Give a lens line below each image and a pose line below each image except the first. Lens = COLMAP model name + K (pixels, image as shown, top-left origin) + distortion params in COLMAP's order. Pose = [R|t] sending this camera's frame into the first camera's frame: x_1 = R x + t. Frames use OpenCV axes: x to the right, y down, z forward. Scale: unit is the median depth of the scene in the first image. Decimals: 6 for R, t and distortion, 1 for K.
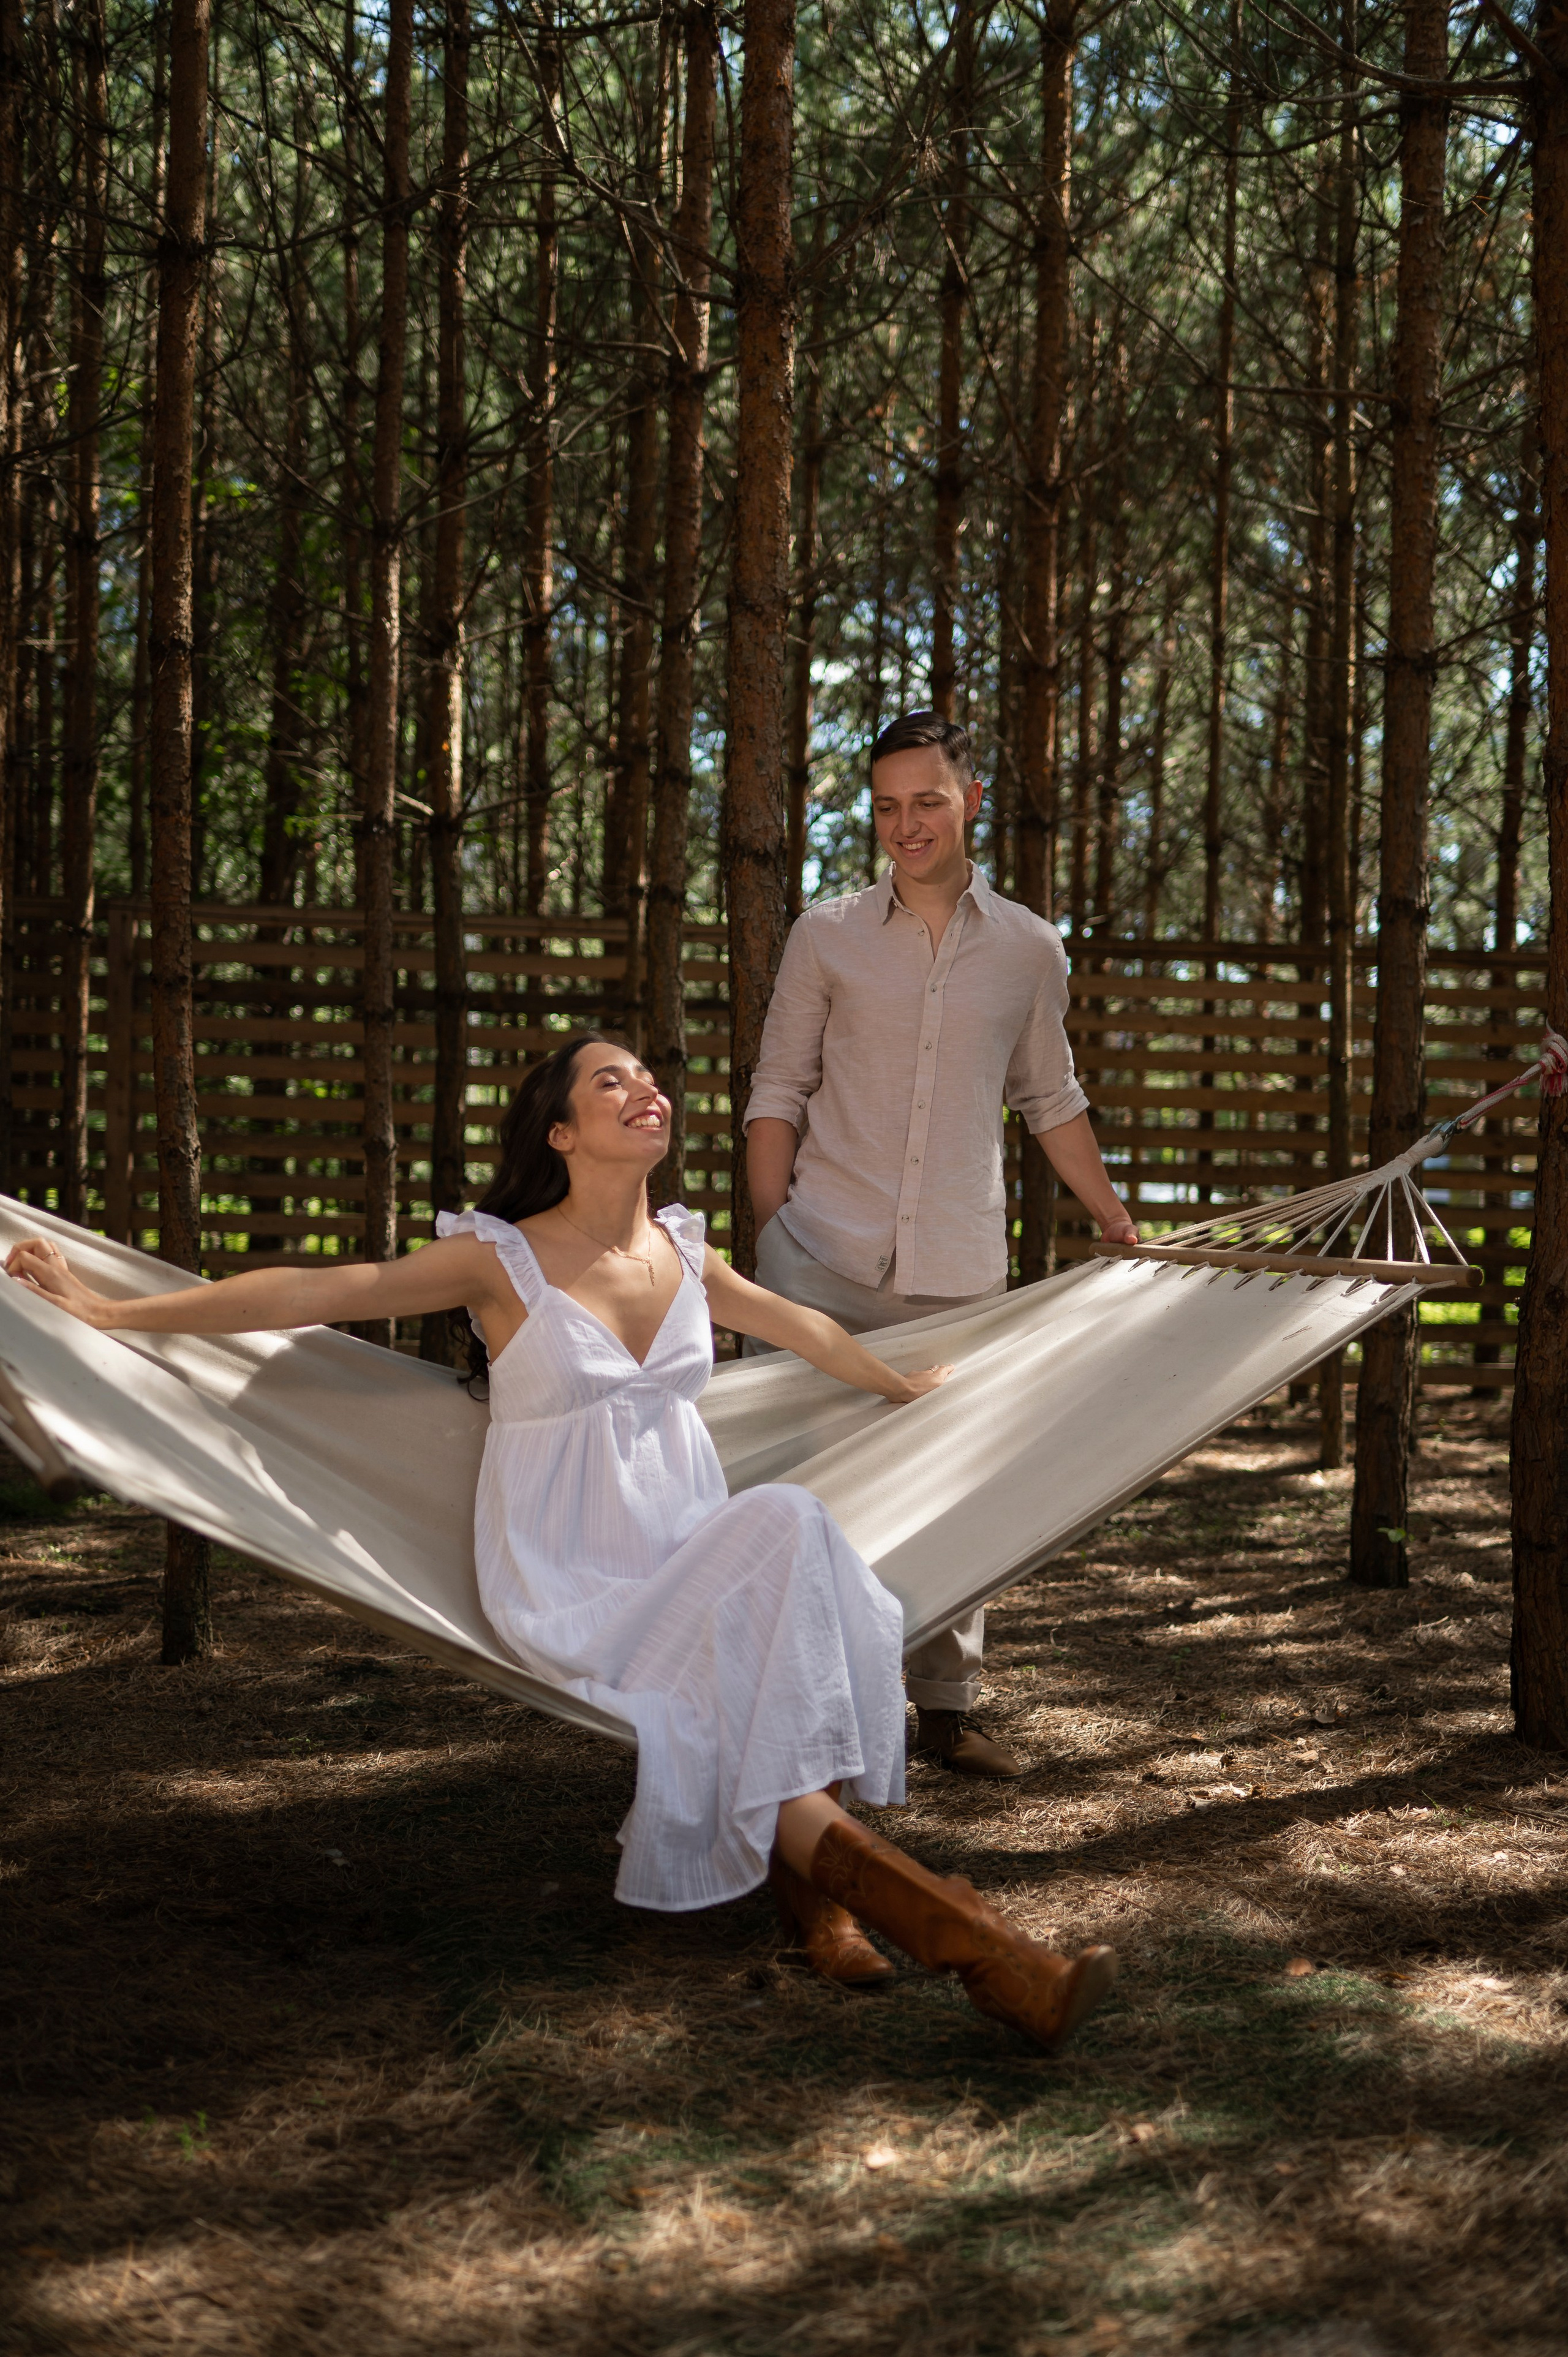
lens RADIAL K [[2277.2, 0, 773.0], [0, 2277.2, 1172.7], [0, 0, 1]] dist [-0.000255, -0.004152]
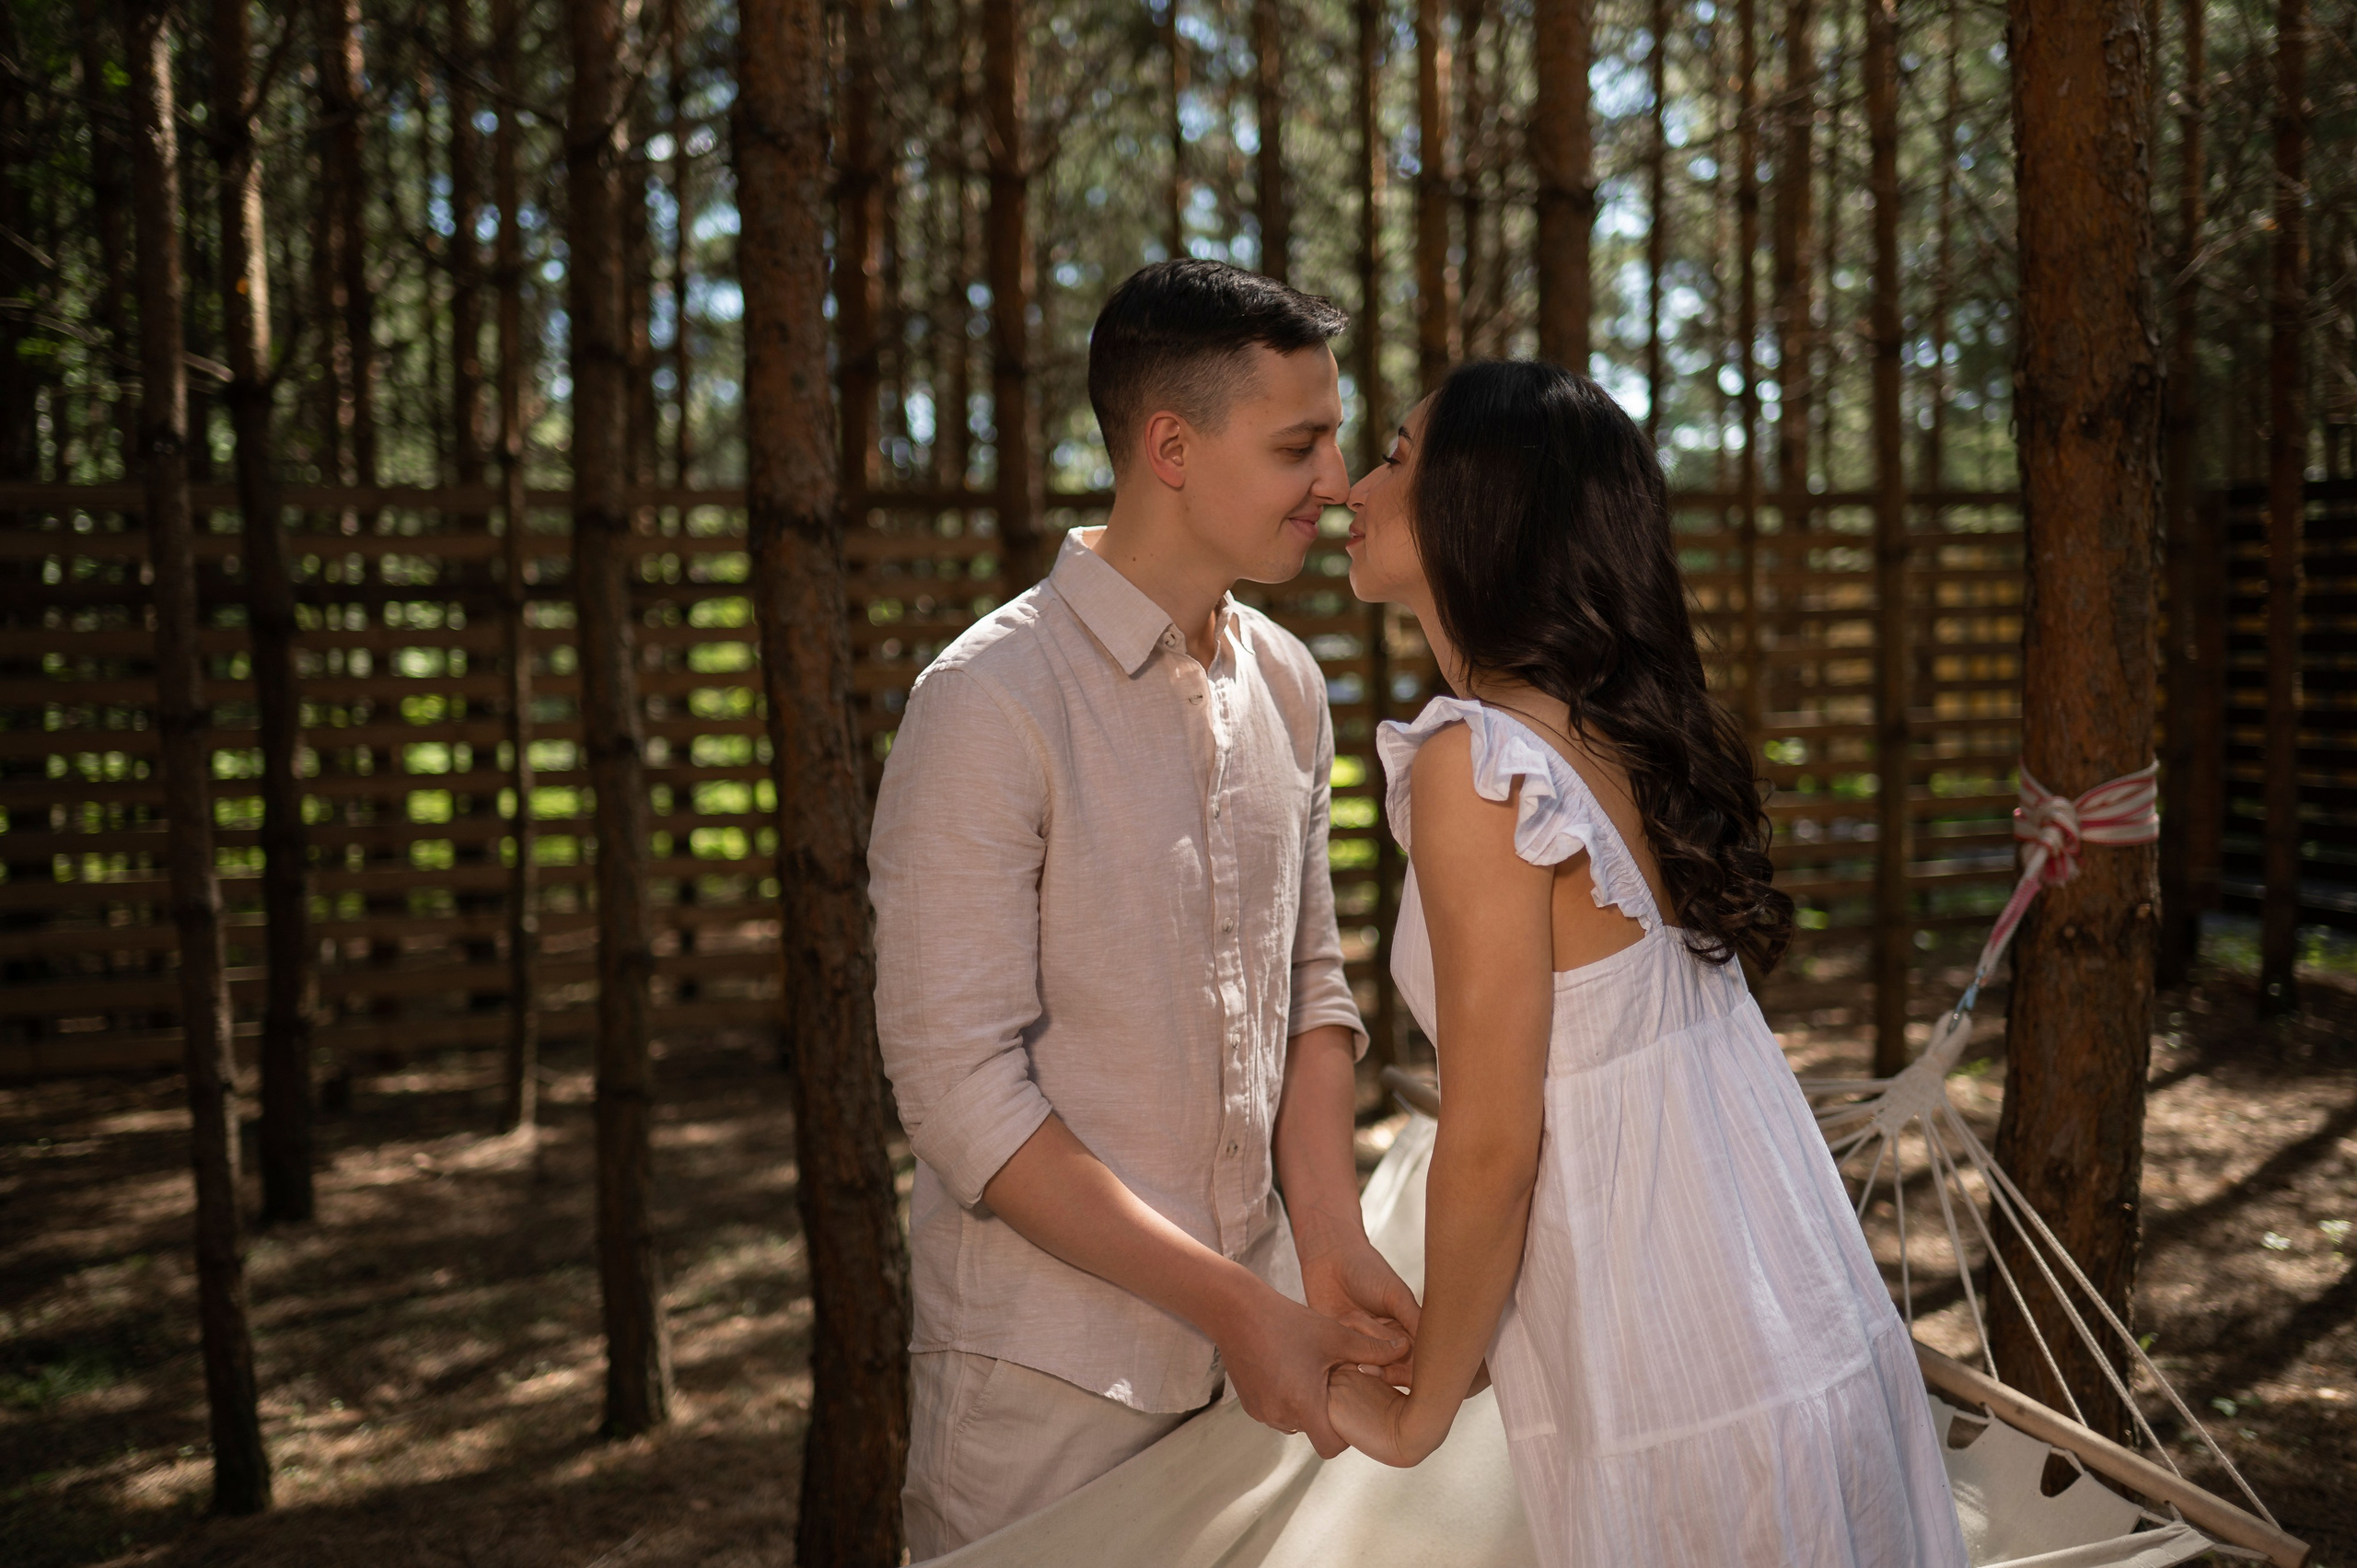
lens RADIAL K [[2270.5, 0, 1178.5], [0, 2270.5, 784.0], [0, 0, 1]] dist [-0.003242, -0.003623]
pose [[0.967947, -0.058048, 0.244355, -0.067401], [0.044209, 0.997112, 0.061746, -0.101725], [-0.247233, -0.048964, 0.967718, 0.347469]]
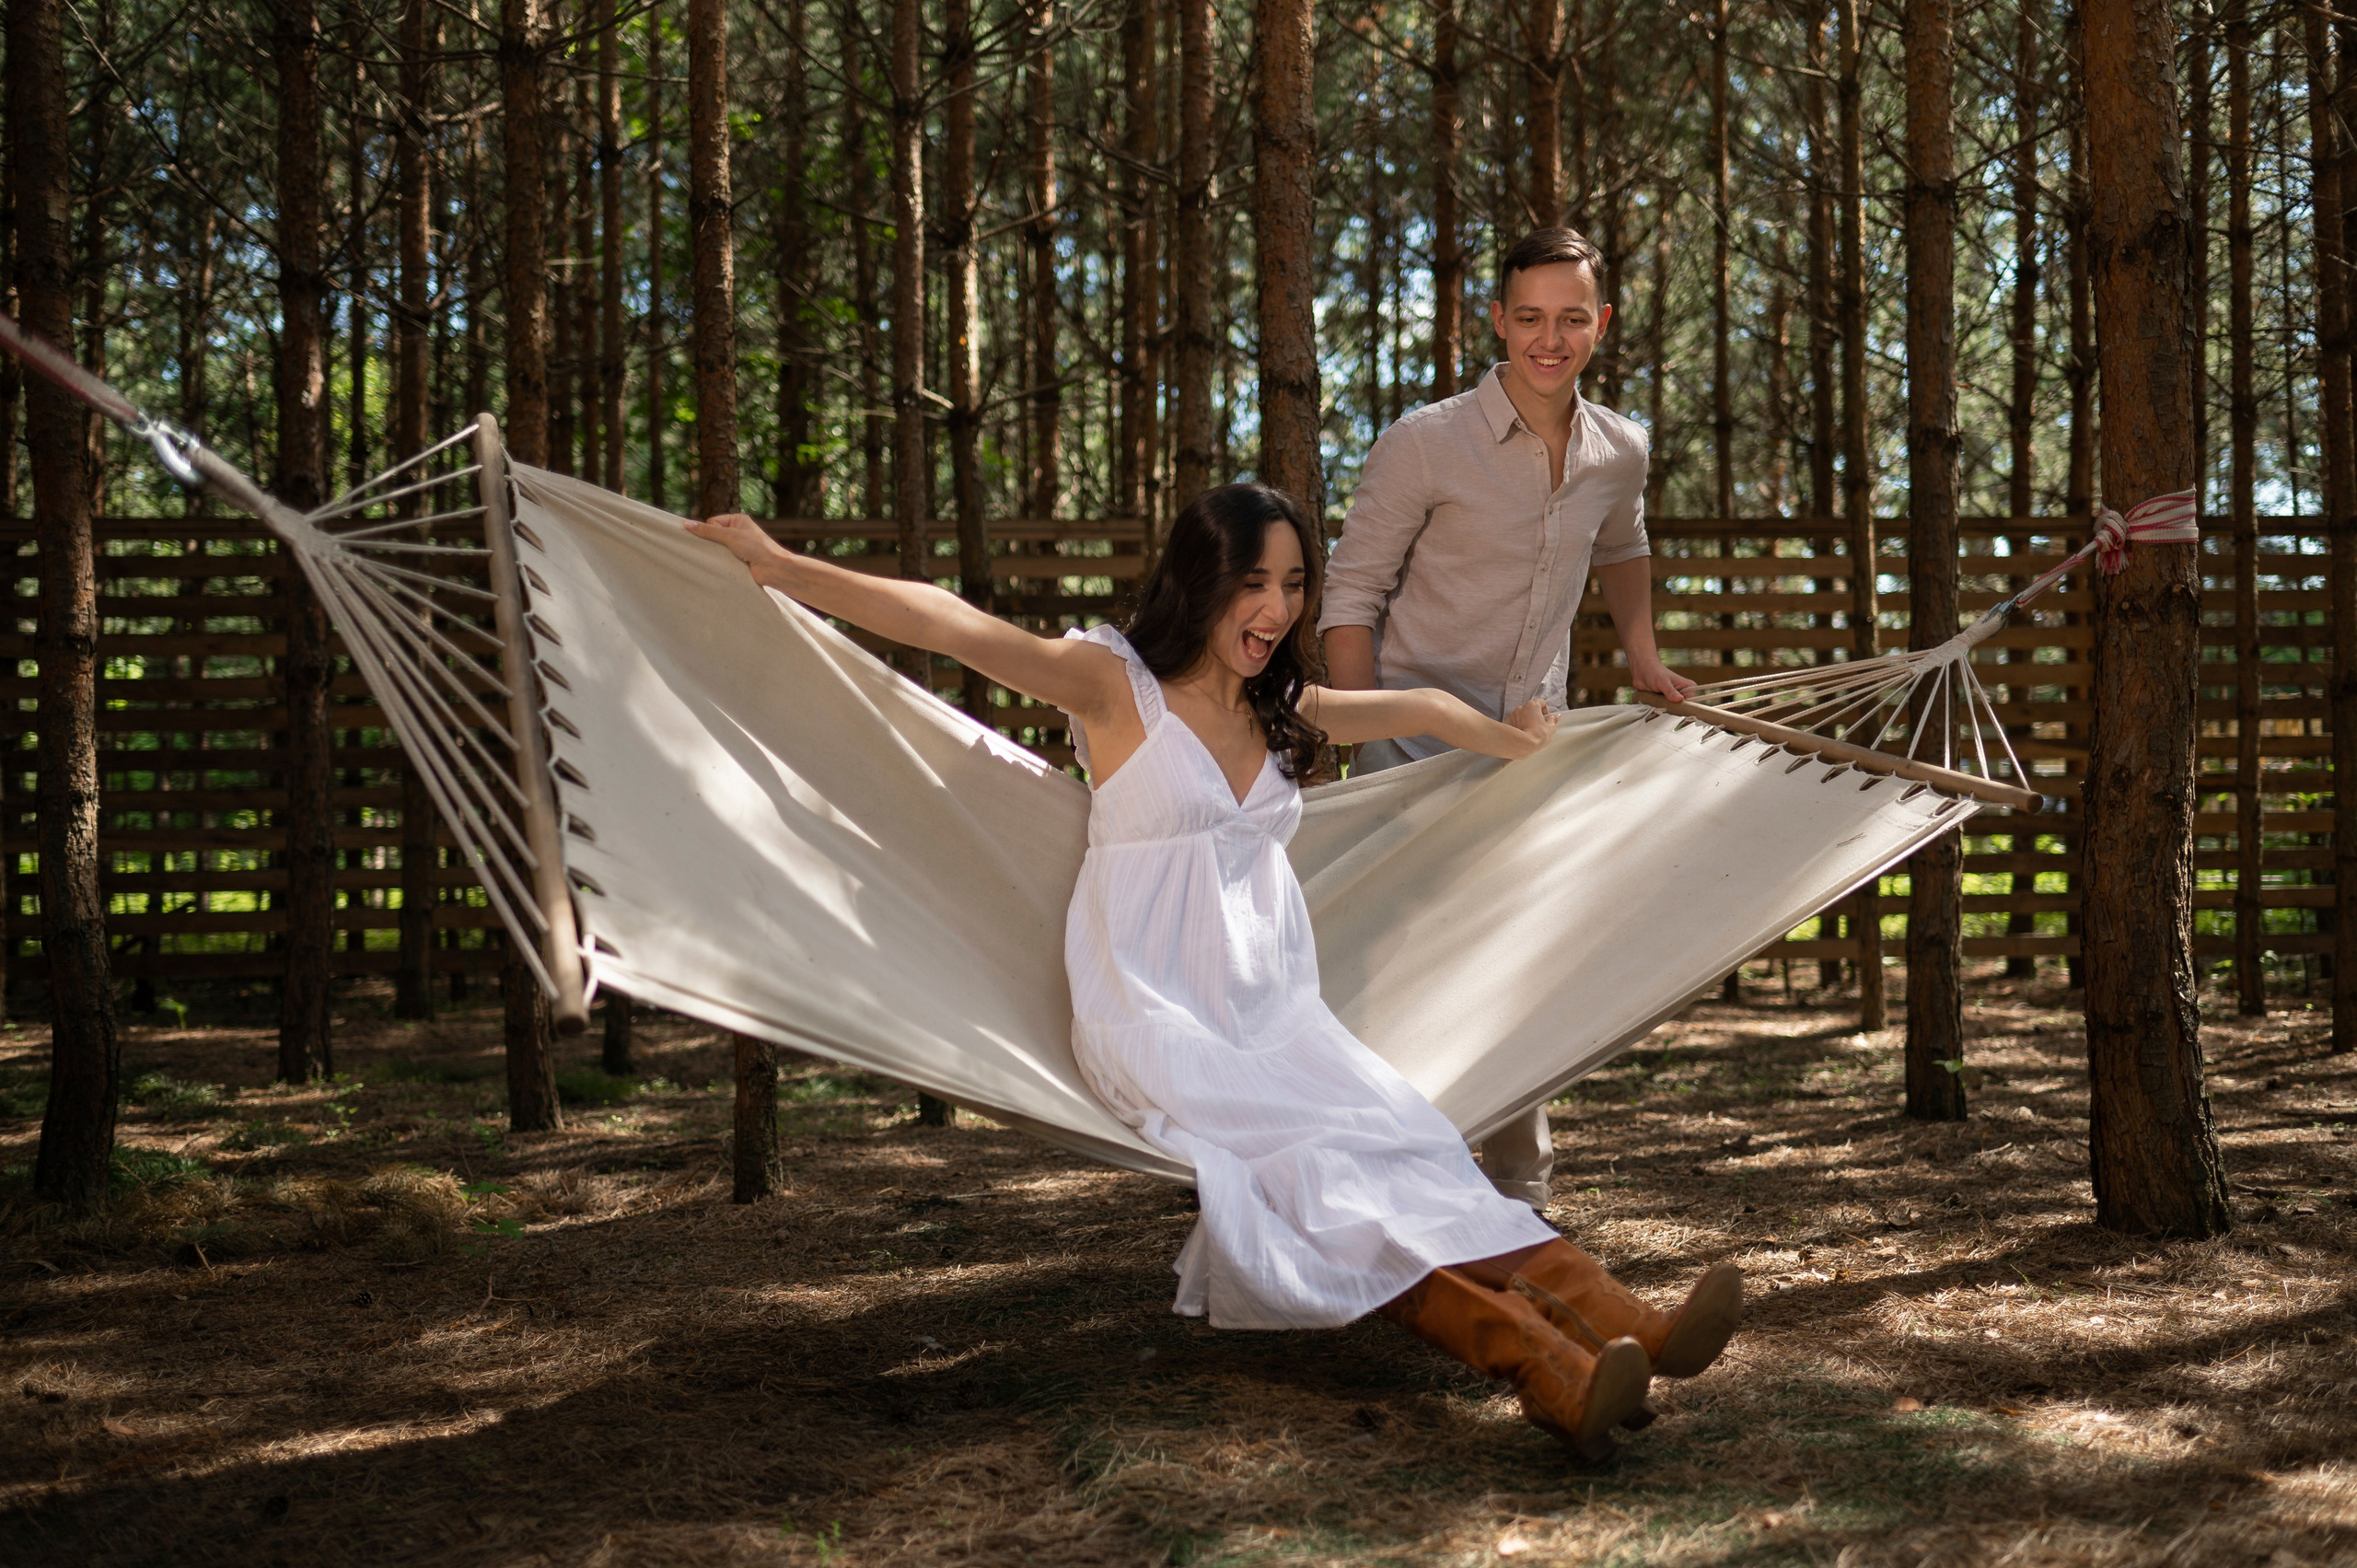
lens RADIAL K [[2270.5, 0, 1178.5], [0, 2270.5, 784.0], [0, 0, 1]] dist [-0.003242, -0.003623]
pose [[0.998459, -0.035561, -0.042612, -0.021101], [0.034934, 0.999271, -0.015366, 0.050776], [0.043128, 0.013854, 0.998974, -0.003636]]
